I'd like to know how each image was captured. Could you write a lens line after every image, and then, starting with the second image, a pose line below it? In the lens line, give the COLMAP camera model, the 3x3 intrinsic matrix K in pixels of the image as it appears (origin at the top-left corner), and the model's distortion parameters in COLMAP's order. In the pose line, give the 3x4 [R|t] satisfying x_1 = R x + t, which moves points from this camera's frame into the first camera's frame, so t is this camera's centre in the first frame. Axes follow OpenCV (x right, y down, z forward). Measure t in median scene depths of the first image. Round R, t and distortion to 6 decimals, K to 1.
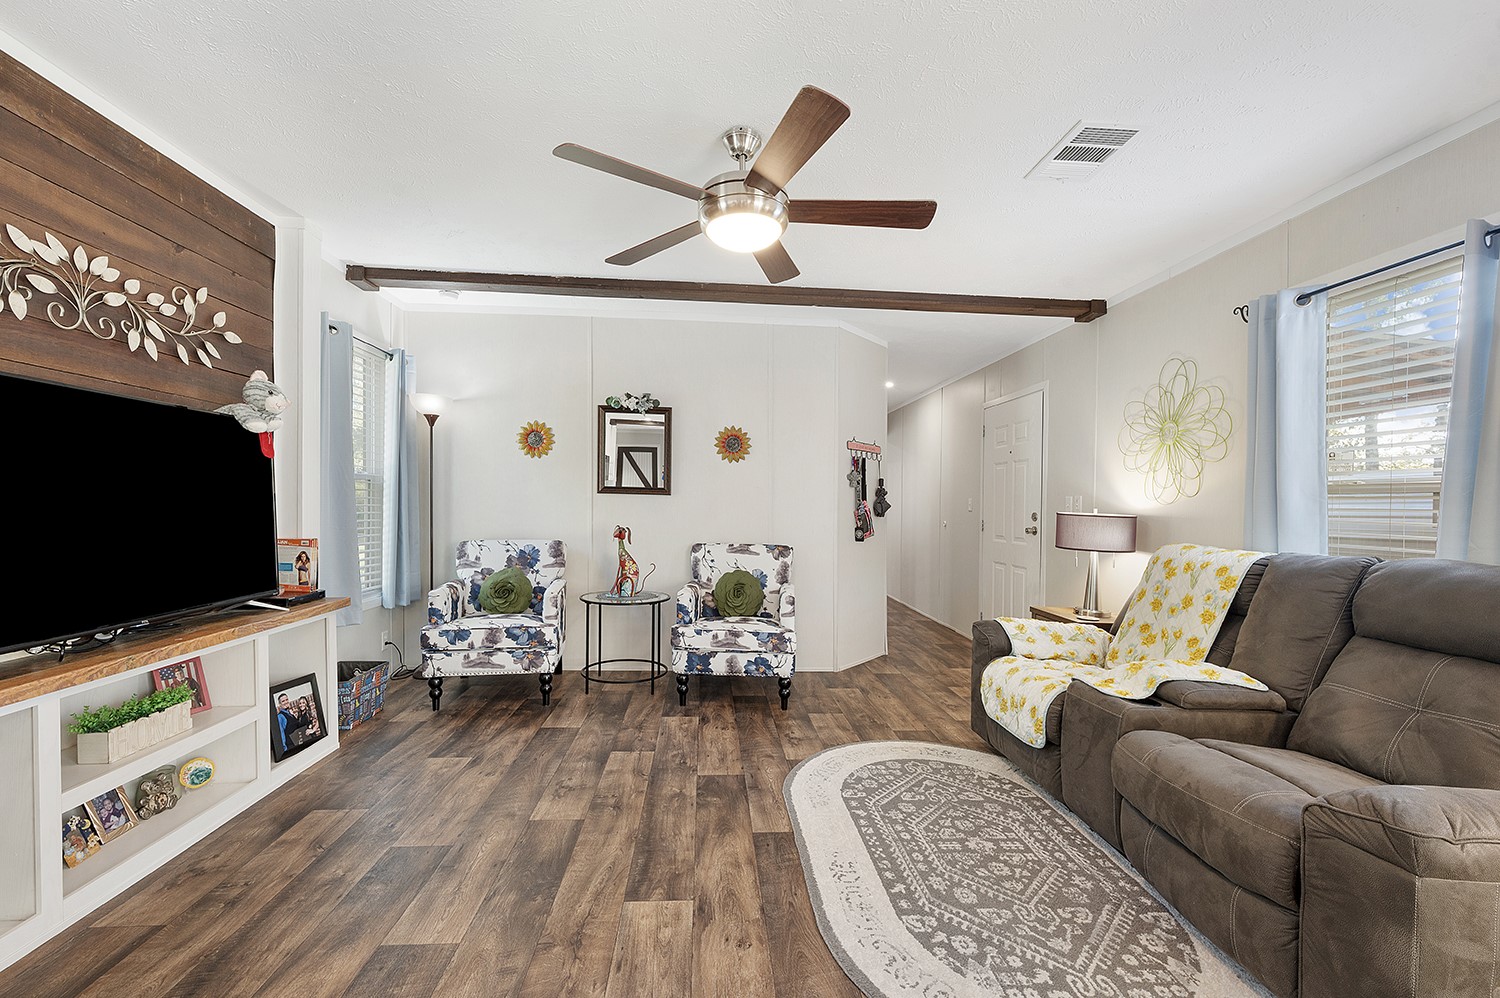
lens RADIAL K [[601.3, 0, 733.9], [0, 601.3, 510.5], [0, 0, 1]] dist [0.000884, -0.000065]
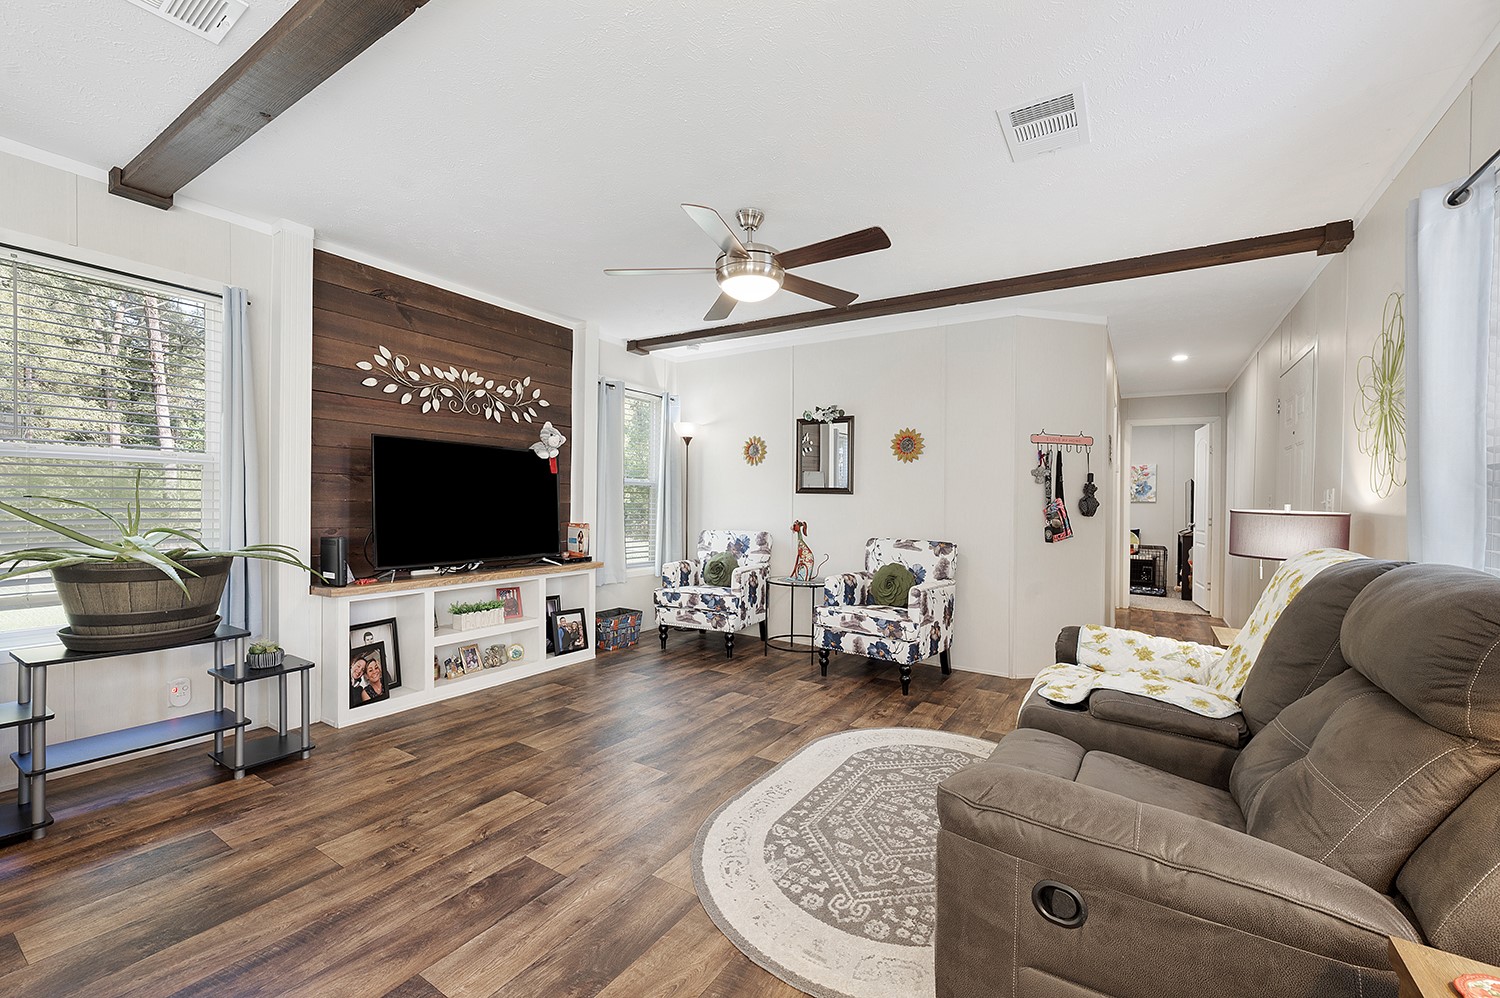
lens RADIAL K [[601.3, 0, 733.9], [0, 601.3, 510.5], [0, 0, 1]] dist [0.000884, -0.000065]
pose [[0.803446, 0.004939, -0.595357, 0.491015], [-0.009297, 0.999948, -0.004250, 0.014509], [0.595305, 0.008950, 0.803450, -0.033809]]
